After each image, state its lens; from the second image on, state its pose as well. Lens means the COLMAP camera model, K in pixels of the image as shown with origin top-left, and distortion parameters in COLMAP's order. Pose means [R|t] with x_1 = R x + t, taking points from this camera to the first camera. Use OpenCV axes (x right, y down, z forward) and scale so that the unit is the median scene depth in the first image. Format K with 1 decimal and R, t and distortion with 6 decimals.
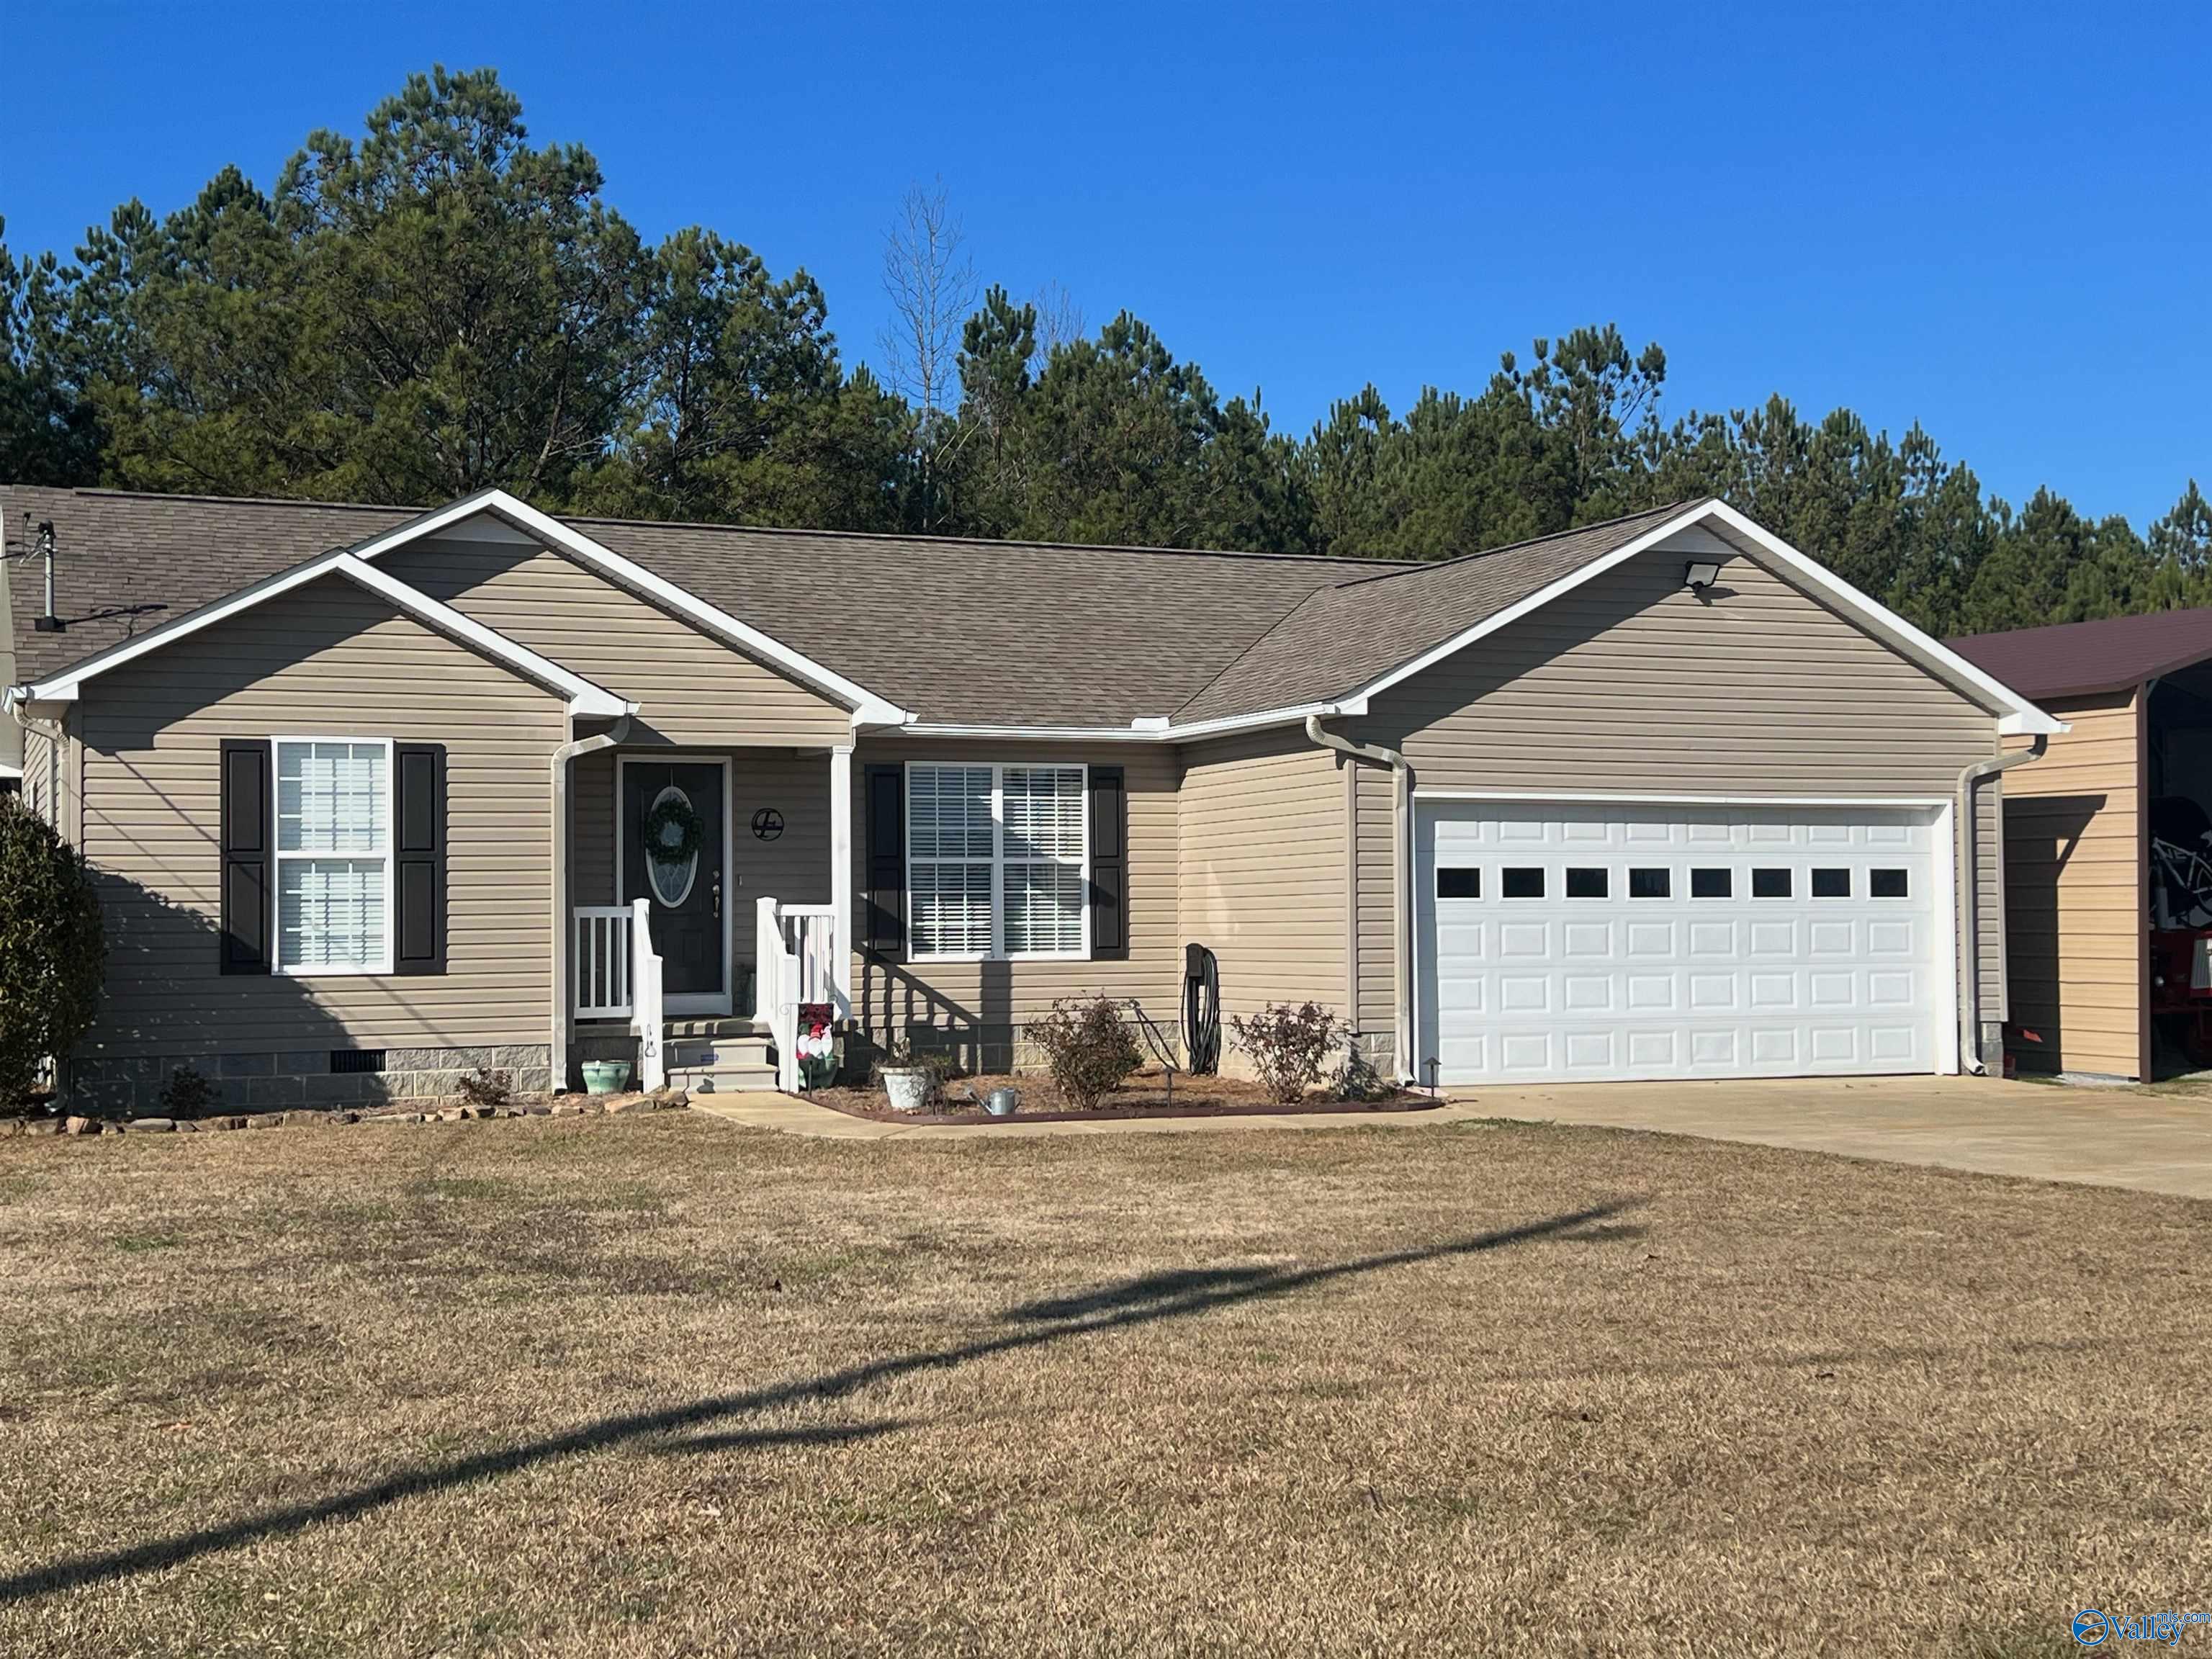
lens RADIAL K [[2771.6, 0, 1098.7], [0, 2771.6, 836.0], [0, 0, 1]] dist [0.179443, -0.508080]
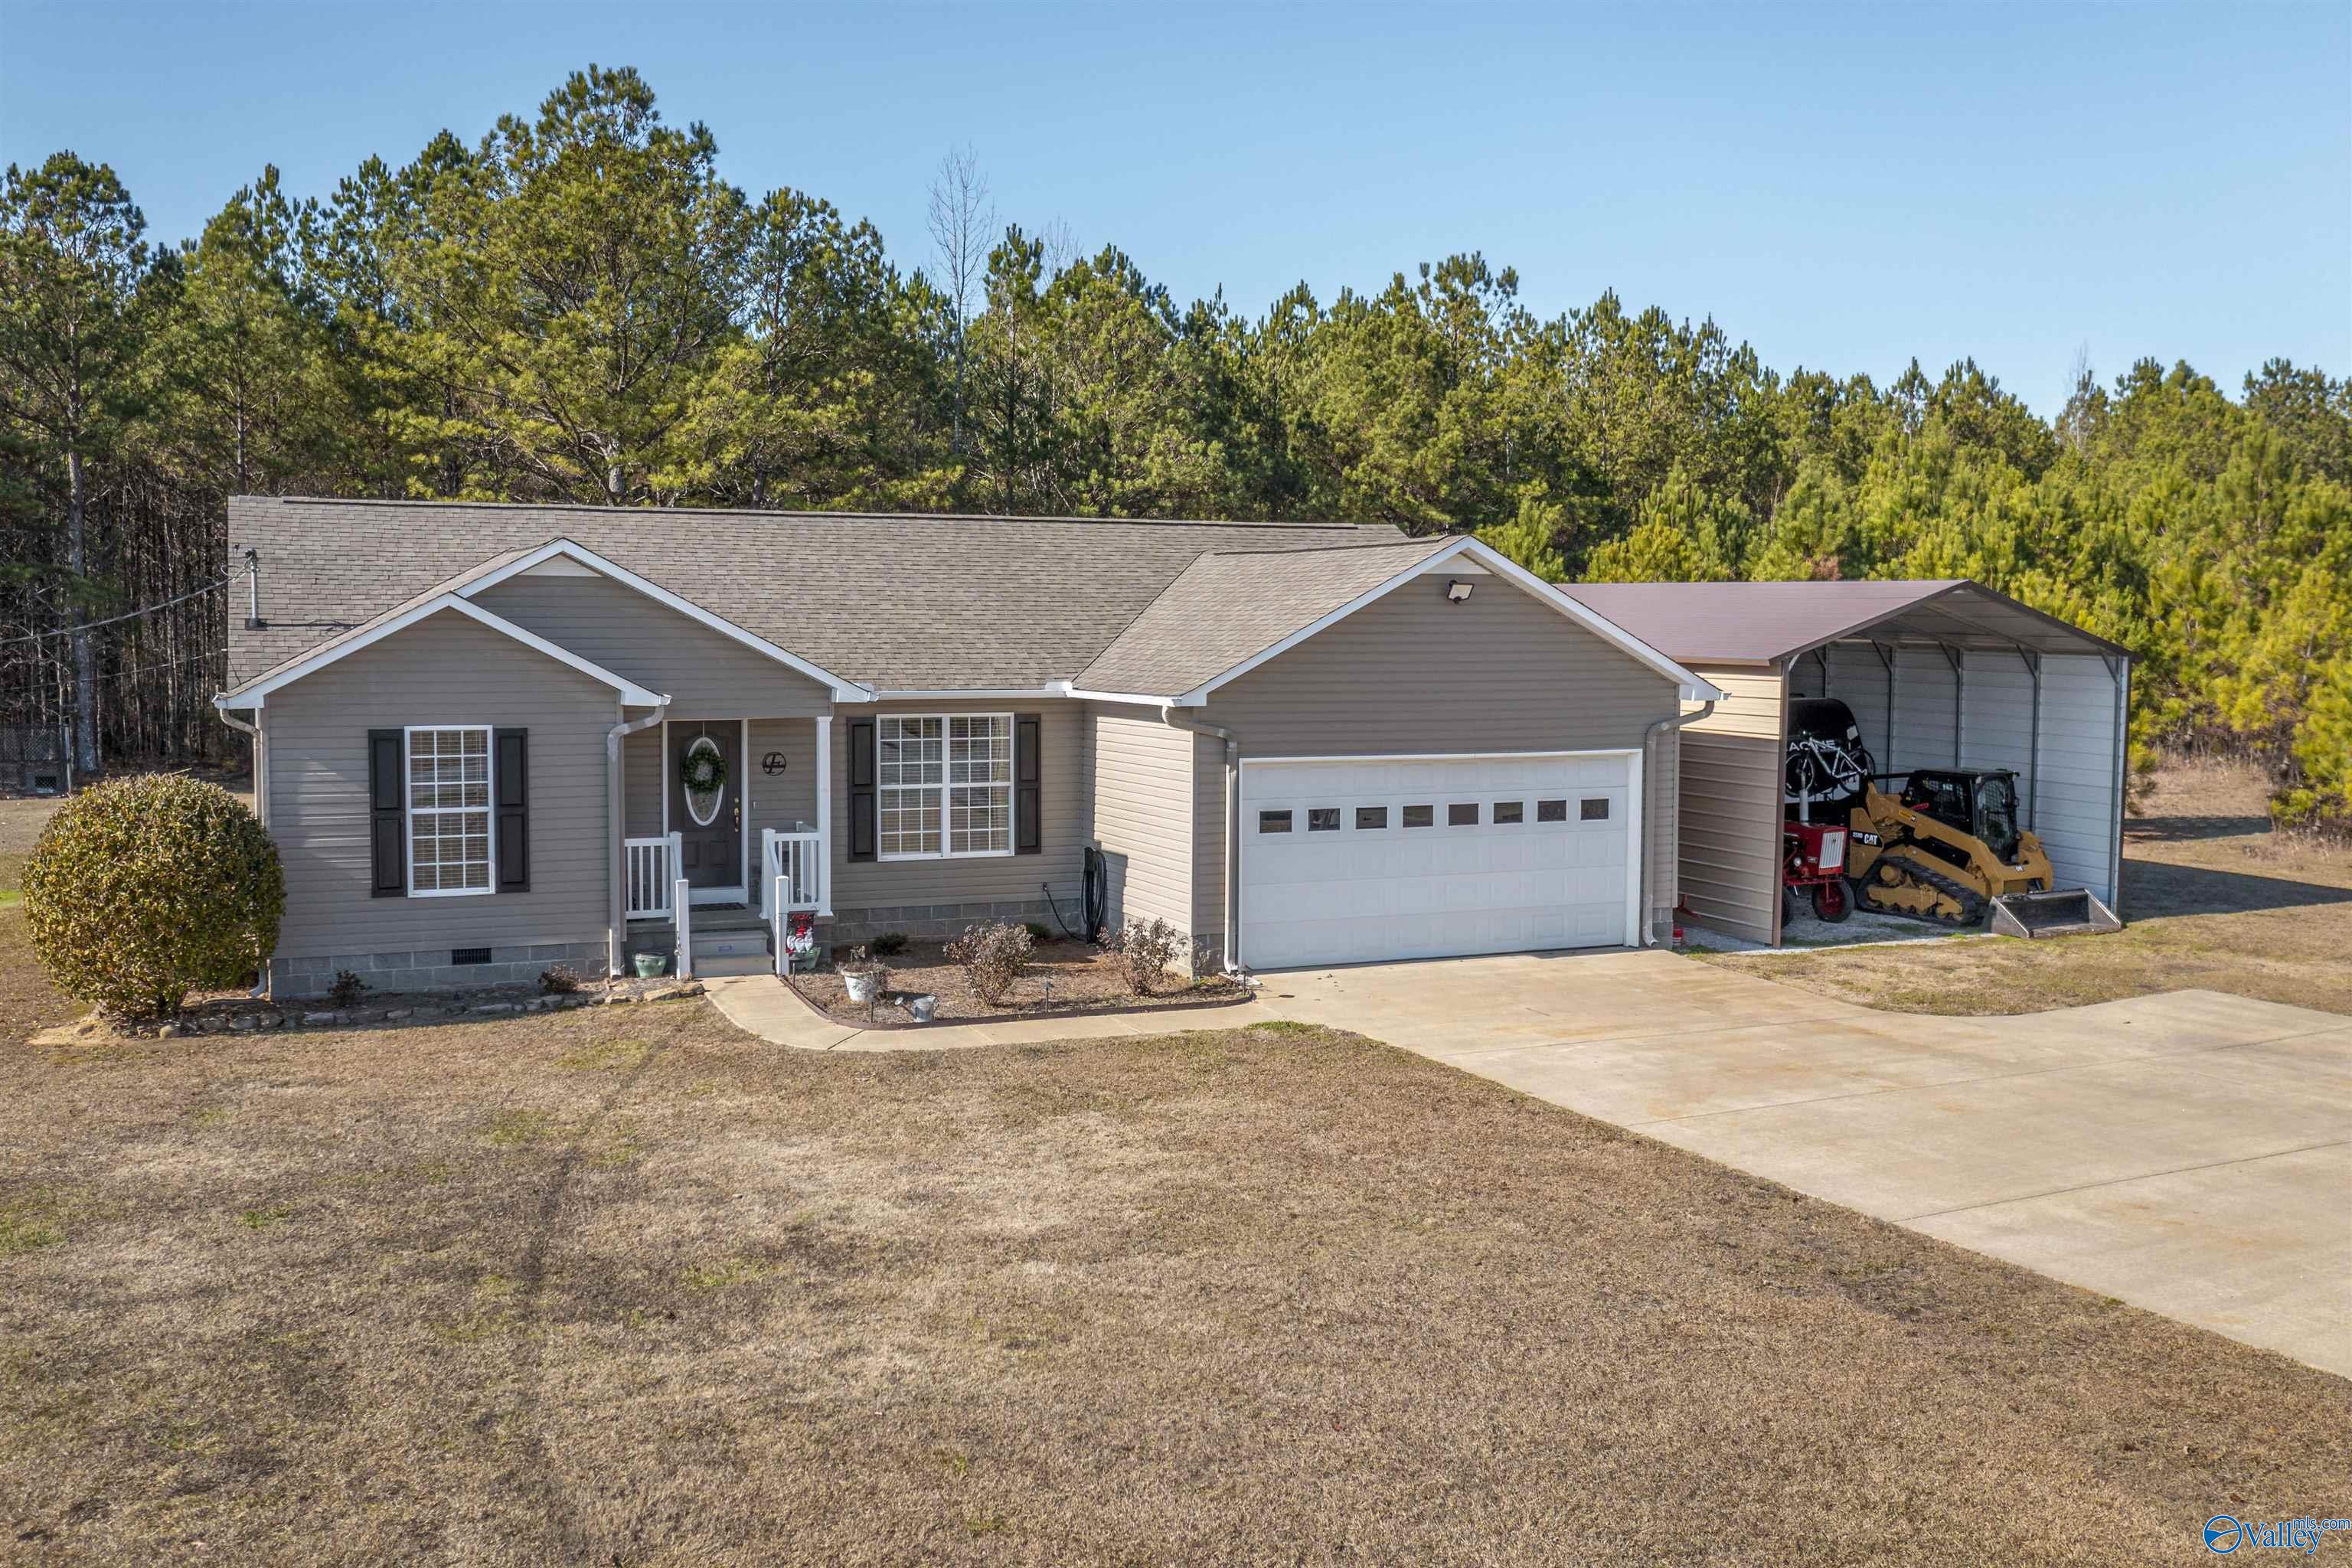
lens RADIAL K [[2053.0, 0, 1100.5], [0, 2053.0, 775.4], [0, 0, 1]] dist [-0.002031, -0.011479]
pose [[0.999830, 0.012912, -0.013132, 0.053666], [-0.011408, 0.993997, 0.108808, -0.108002], [0.014458, -0.108640, 0.993976, -0.003547]]
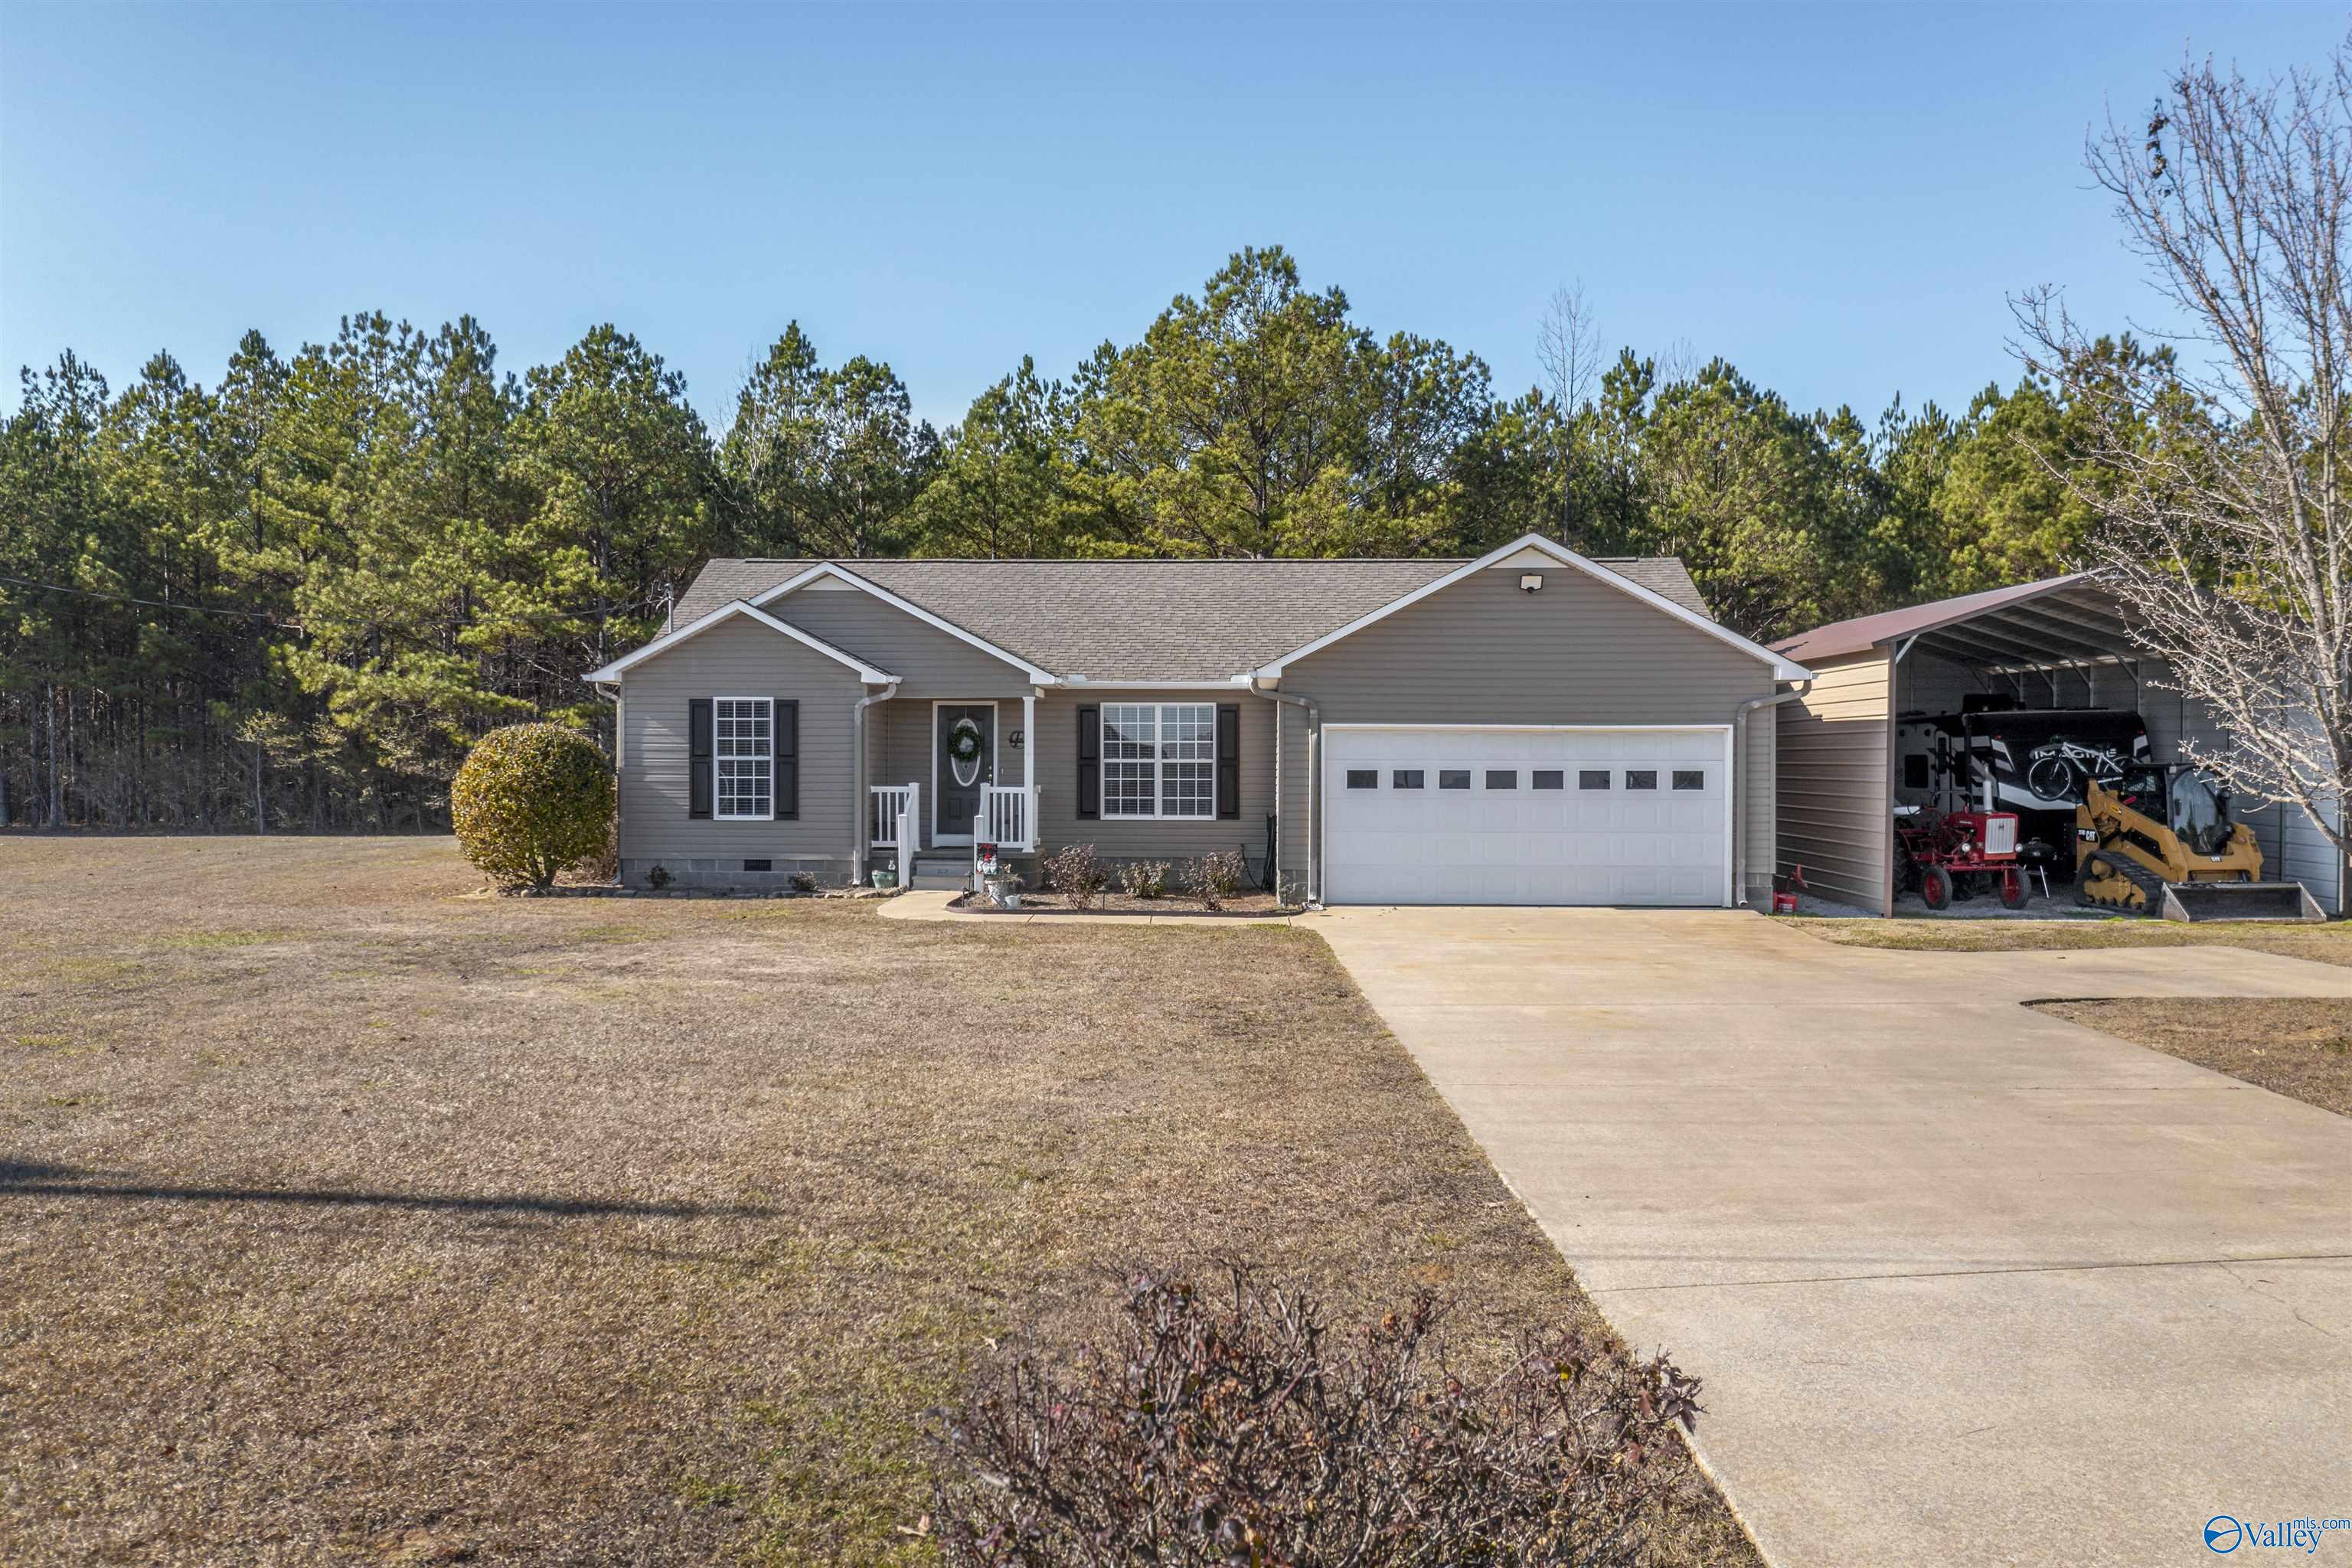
lens RADIAL K [[1920.3, 0, 1176.0], [0, 1920.3, 784.0], [0, 0, 1]] dist [0.007514, -0.000079]
pose [[0.900419, 0.013768, -0.434805, 0.489941], [0.004522, 0.999149, 0.041003, -0.025168], [0.435000, -0.038886, 0.899590, -0.052413]]
